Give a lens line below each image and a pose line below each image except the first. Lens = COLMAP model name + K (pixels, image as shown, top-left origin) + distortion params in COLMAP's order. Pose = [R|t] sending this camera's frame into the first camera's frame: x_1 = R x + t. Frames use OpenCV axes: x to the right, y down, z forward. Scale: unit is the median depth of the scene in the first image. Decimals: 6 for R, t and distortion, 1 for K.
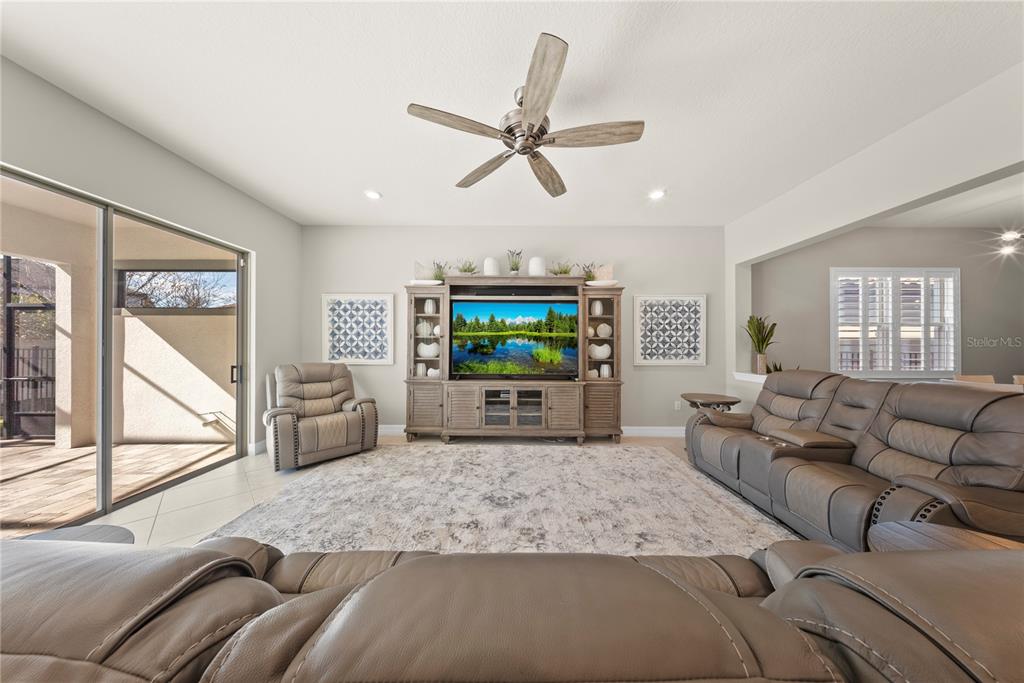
lens RADIAL K [[303.5, 0, 515.1], [0, 303.5, 345.3], [0, 0, 1]] dist [-0.004277, -0.000686]
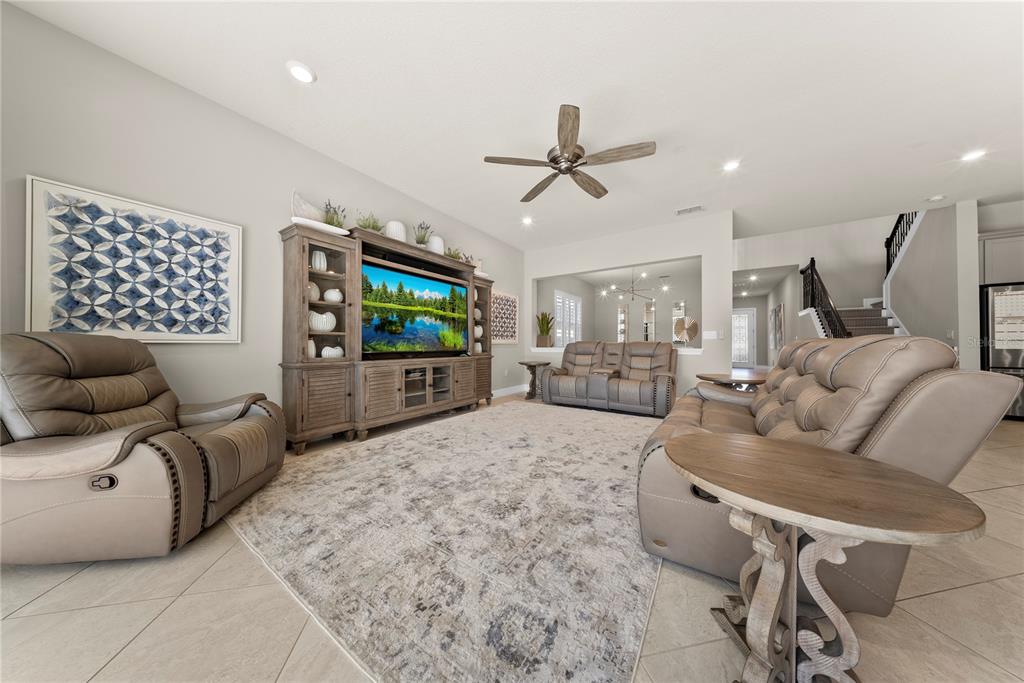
lens RADIAL K [[303.5, 0, 513.1], [0, 303.5, 344.1], [0, 0, 1]] dist [-0.004277, -0.000686]
pose [[0.554662, -0.002065, 0.832073, -0.606589], [0.001702, 0.999998, 0.001347, 0.066262], [-0.832074, 0.000669, 0.554664, 0.211247]]
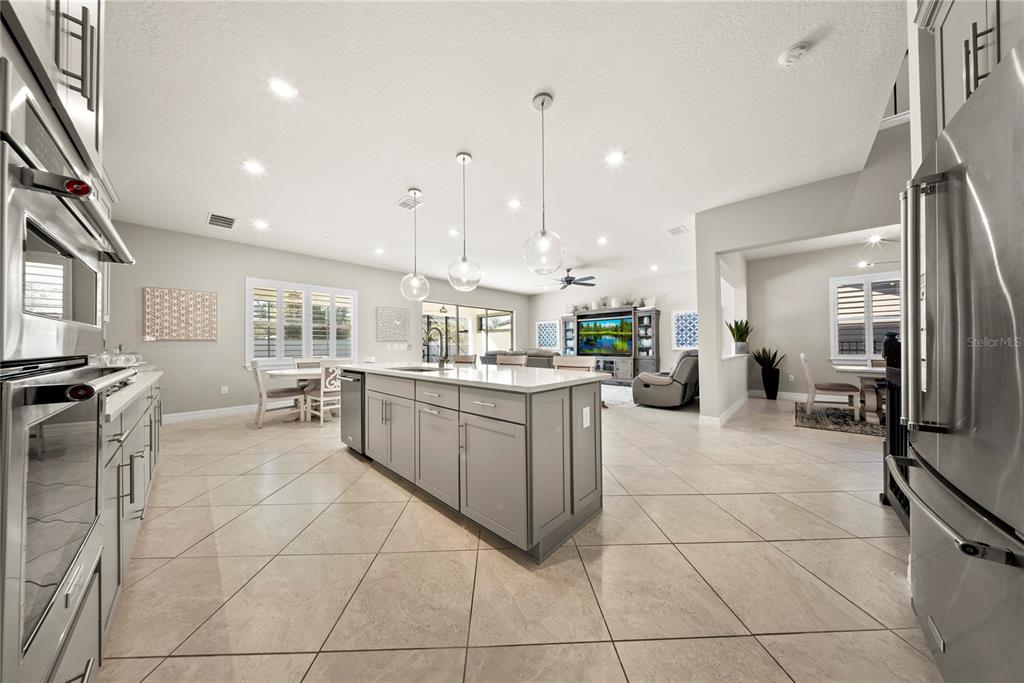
lens RADIAL K [[303.5, 0, 504.1], [0, 303.5, 340.8], [0, 0, 1]] dist [-0.004277, -0.000686]
pose [[0.717510, -0.020613, -0.696243, 0.942909], [0.007294, 0.999730, -0.022082, 0.043756], [0.696510, 0.010766, 0.717467, -1.009247]]
